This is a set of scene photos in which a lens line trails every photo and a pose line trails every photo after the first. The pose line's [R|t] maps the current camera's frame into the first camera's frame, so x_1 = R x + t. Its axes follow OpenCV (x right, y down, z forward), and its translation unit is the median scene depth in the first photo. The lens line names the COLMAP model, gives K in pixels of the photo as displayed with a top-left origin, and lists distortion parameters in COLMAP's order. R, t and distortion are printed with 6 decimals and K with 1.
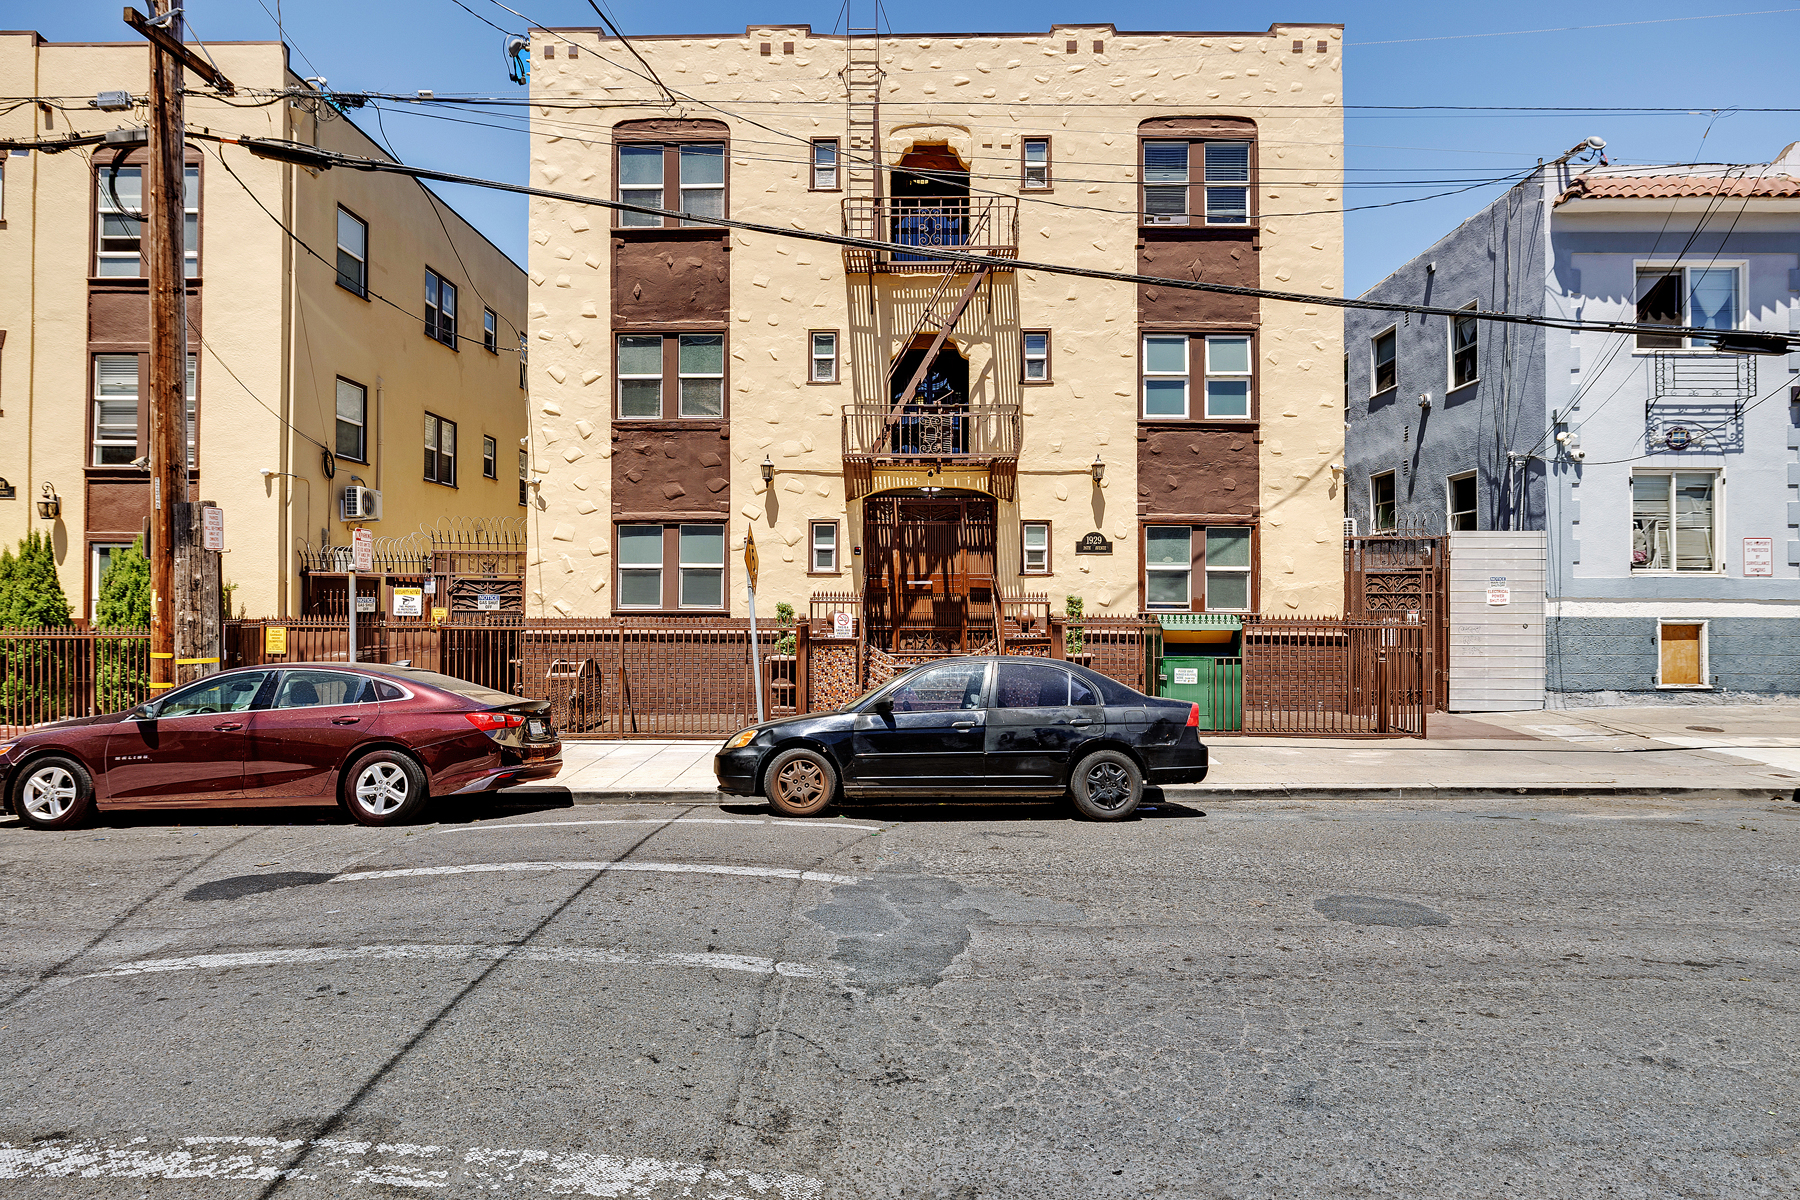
lens RADIAL K [[1003.4, 0, 900.0], [0, 1003.4, 600.0], [0, 0, 1]] dist [0.000646, -0.000076]
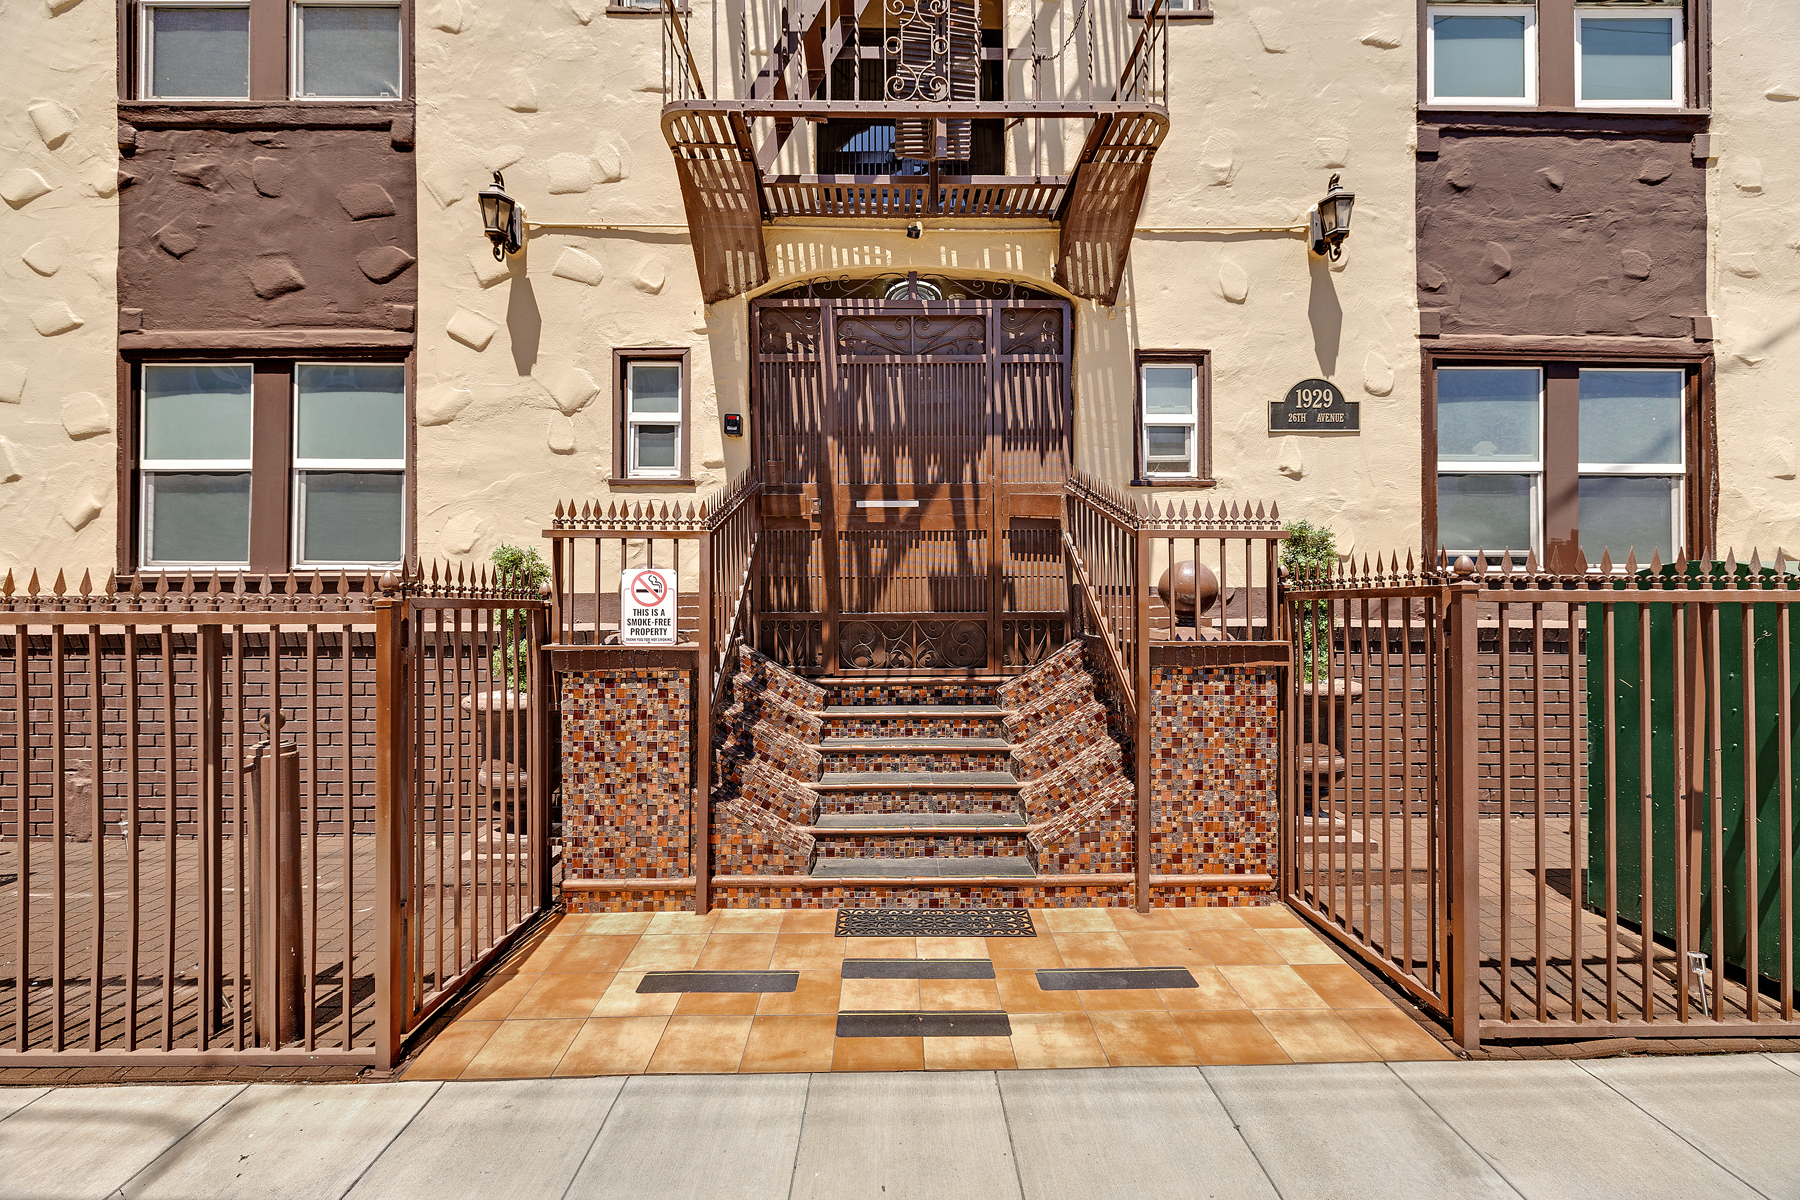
lens RADIAL K [[751.1, 0, 894.8], [0, 751.1, 601.0], [0, 0, 1]] dist [-0.001366, 0.000203]
pose [[0.999921, -0.005117, 0.011491, 0.018358], [0.005063, 0.999976, 0.004664, 0.020712], [-0.011514, -0.004606, 0.999923, 0.694569]]
